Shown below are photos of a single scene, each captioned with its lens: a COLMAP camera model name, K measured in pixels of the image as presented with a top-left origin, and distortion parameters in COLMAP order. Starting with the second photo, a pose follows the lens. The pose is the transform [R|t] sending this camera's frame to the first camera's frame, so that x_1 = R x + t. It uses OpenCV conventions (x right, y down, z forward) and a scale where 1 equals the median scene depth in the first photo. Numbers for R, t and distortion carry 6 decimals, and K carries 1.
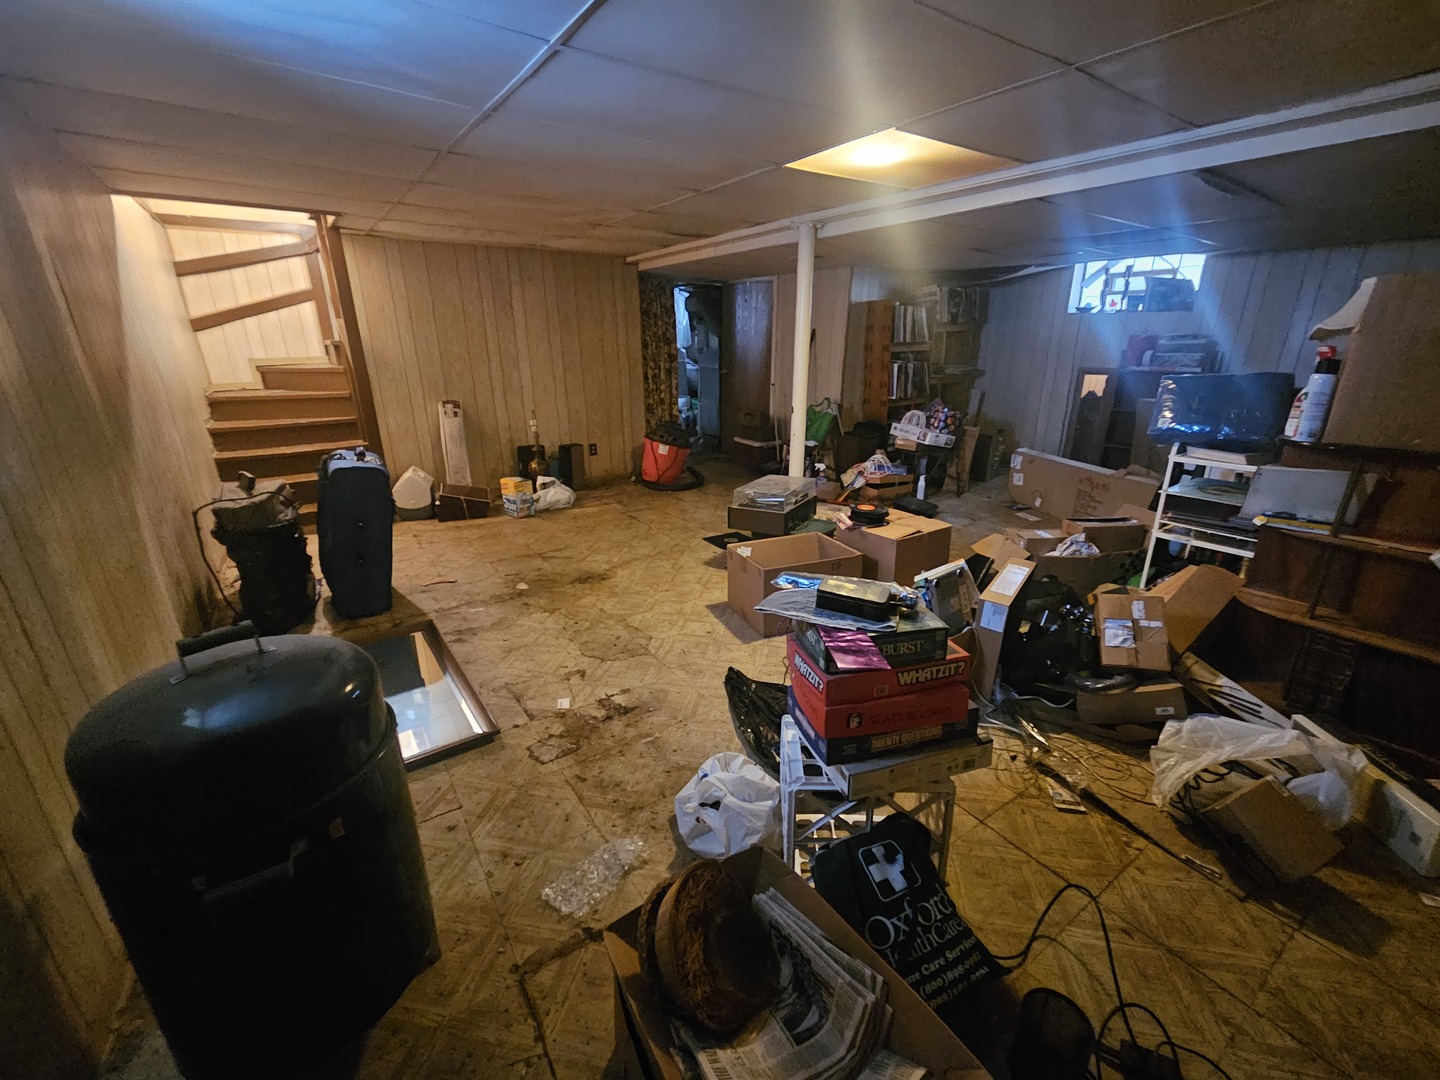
lens RADIAL K [[595.5, 0, 720.6], [0, 595.5, 546.2], [0, 0, 1]] dist [0.000969, -0.001147]
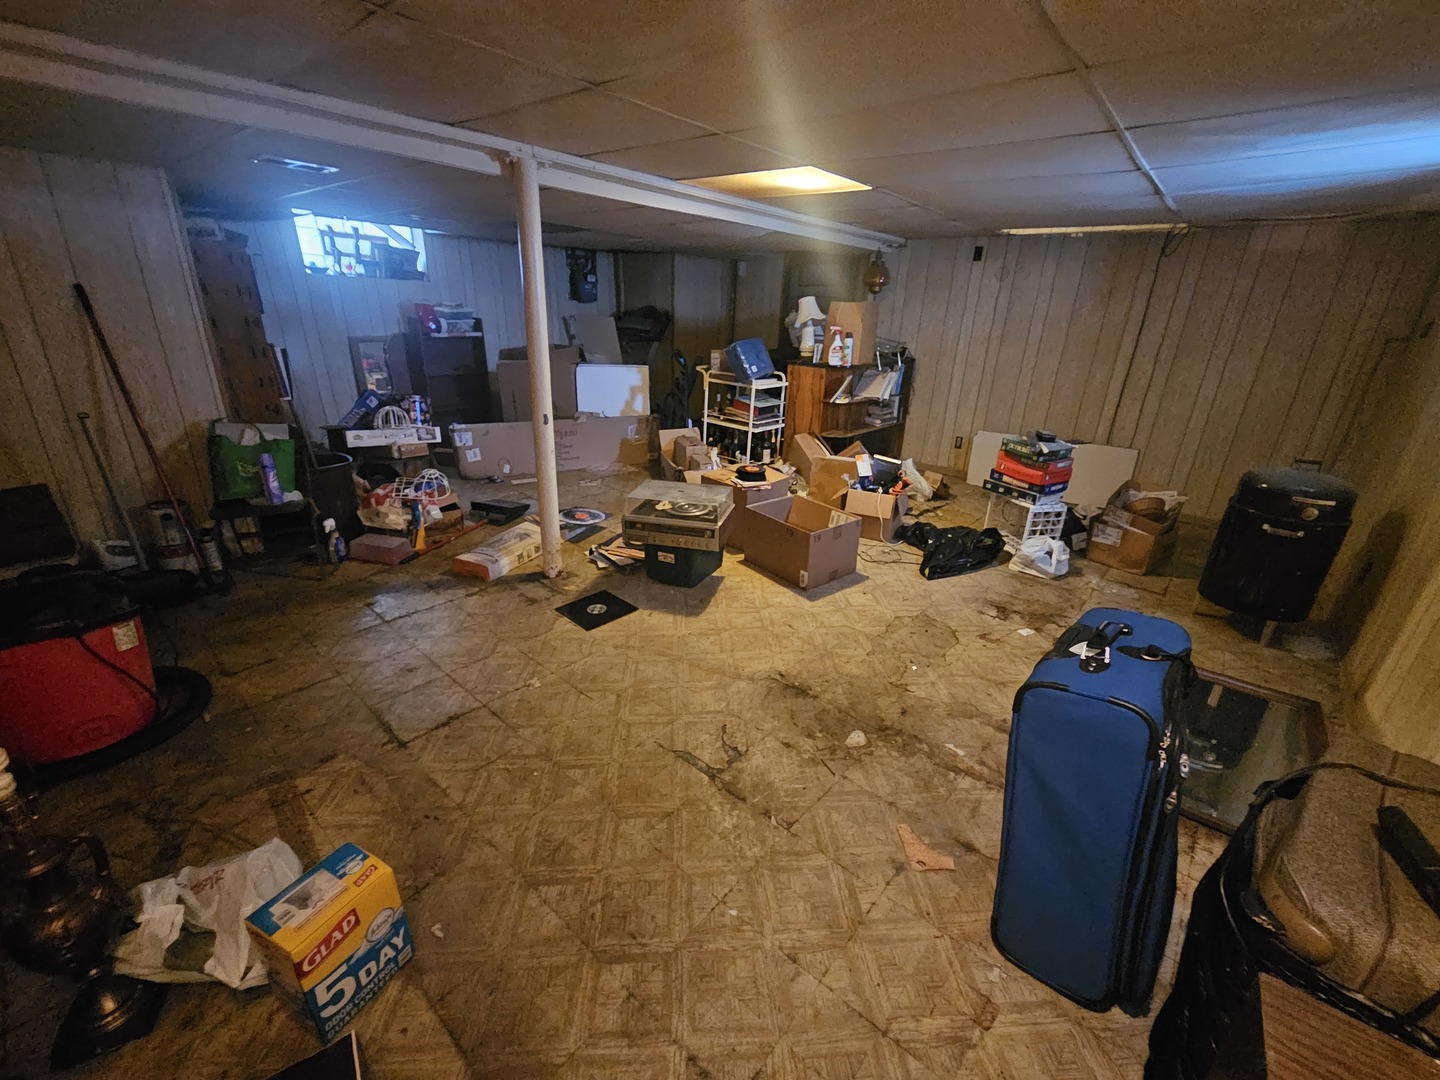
lens RADIAL K [[587.9, 0, 735.2], [0, 587.9, 544.3], [0, 0, 1]] dist [0.001764, -0.000057]
pose [[-0.255143, -0.372655, 0.892205, -0.668699], [0.285408, 0.852604, 0.437732, -0.360941], [-0.923821, 0.366327, -0.111177, 0.950265]]
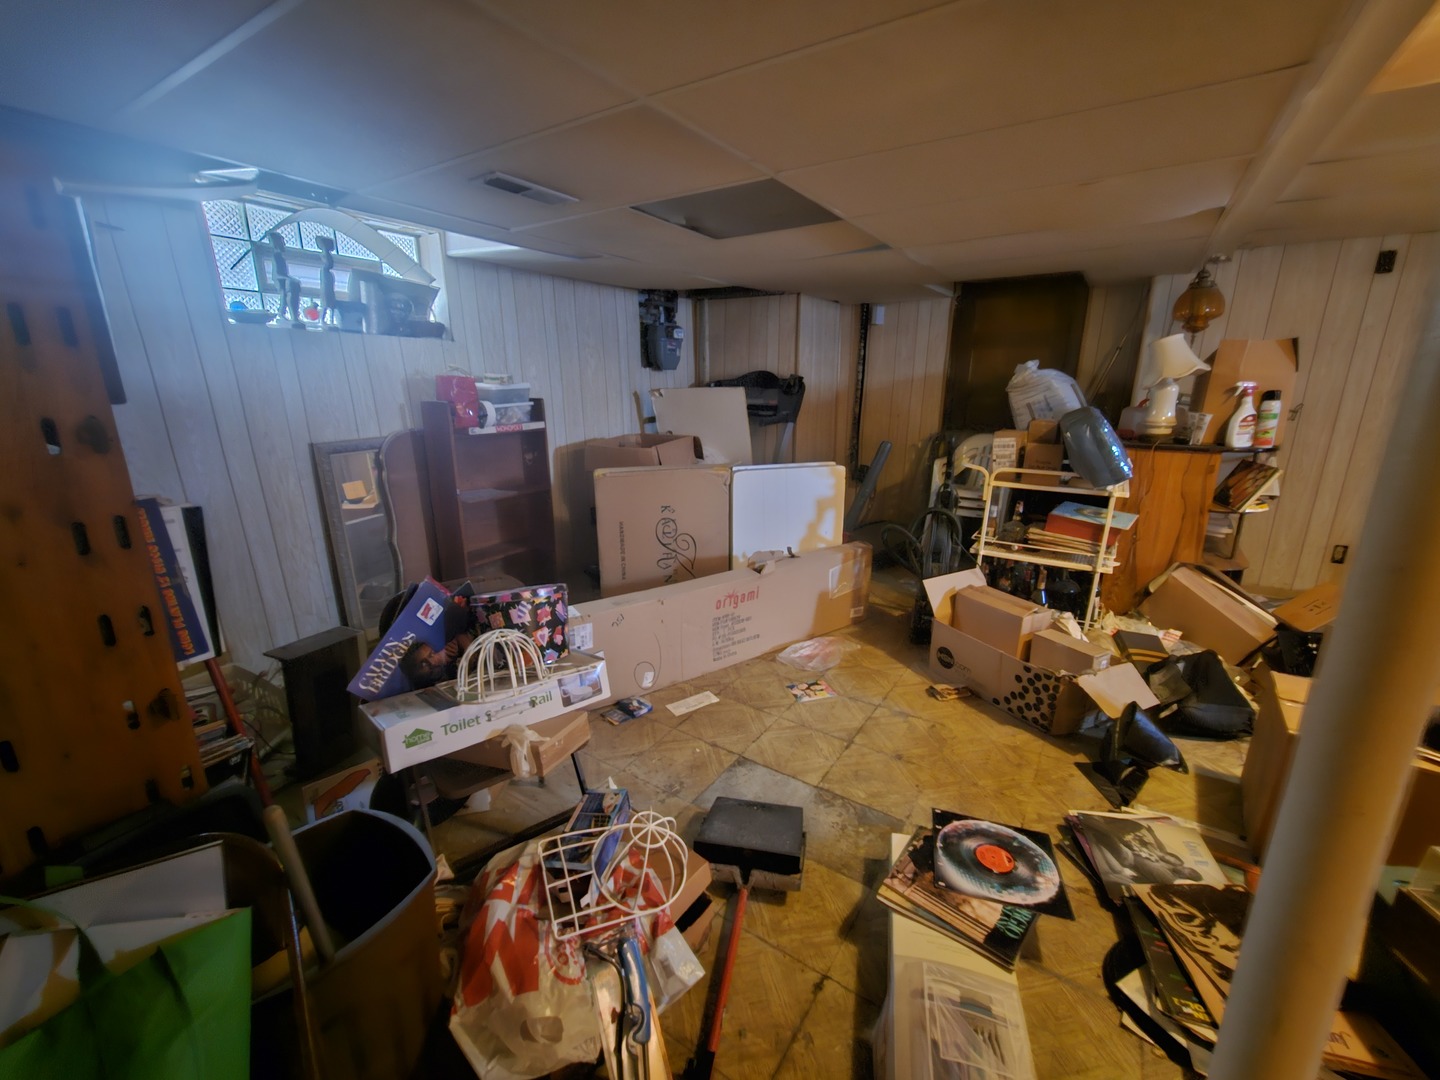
lens RADIAL K [[595.5, 0, 720.6], [0, 595.5, 546.2], [0, 0, 1]] dist [0.000969, -0.001147]
pose [[-0.377014, -0.245894, 0.892971, 0.070365], [0.310404, 0.874817, 0.371948, -0.431192], [-0.872645, 0.417411, -0.253492, 1.238630]]
